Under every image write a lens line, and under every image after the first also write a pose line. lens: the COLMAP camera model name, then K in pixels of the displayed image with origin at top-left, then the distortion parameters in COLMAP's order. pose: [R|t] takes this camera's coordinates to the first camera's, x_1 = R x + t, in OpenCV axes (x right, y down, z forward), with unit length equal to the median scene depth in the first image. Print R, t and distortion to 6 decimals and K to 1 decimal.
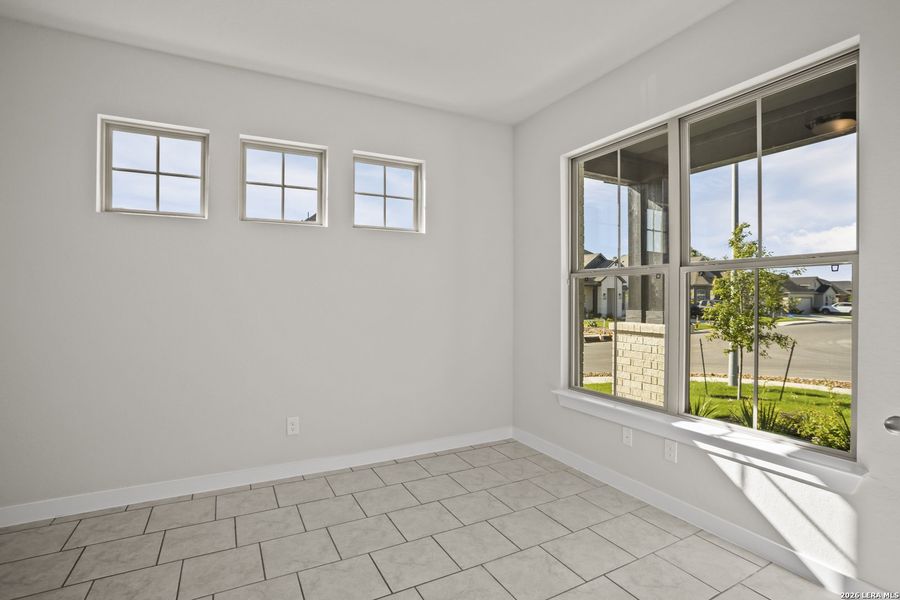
lens RADIAL K [[432.8, 0, 450.0], [0, 432.8, 300.0], [0, 0, 1]] dist [-0.081832, 0.031795]
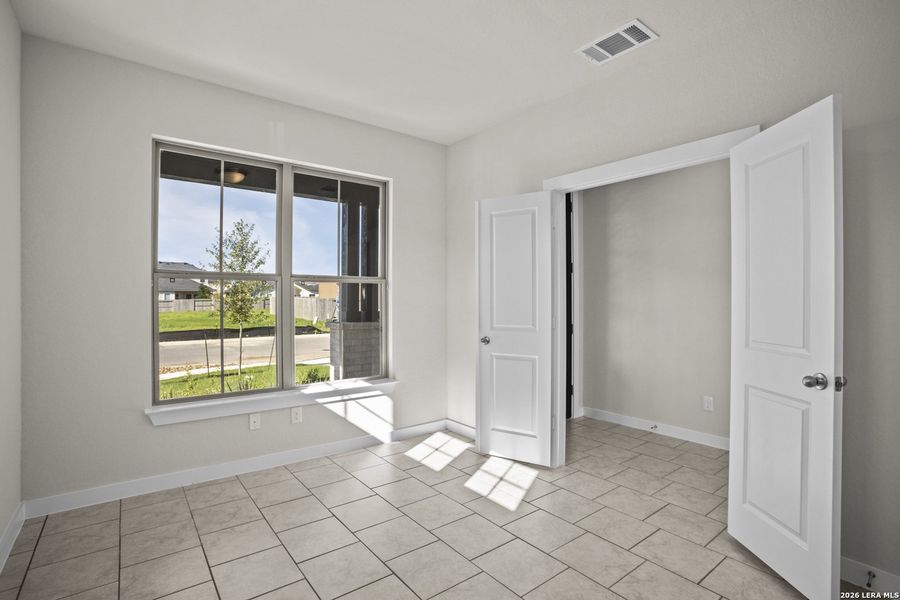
lens RADIAL K [[432.8, 0, 450.0], [0, 432.8, 300.0], [0, 0, 1]] dist [-0.081832, 0.031795]
pose [[-0.171538, -0.001323, 0.985177, -0.891572], [0.001895, 0.999997, 0.001673, -0.007194], [-0.985176, 0.002154, -0.171535, 0.758108]]
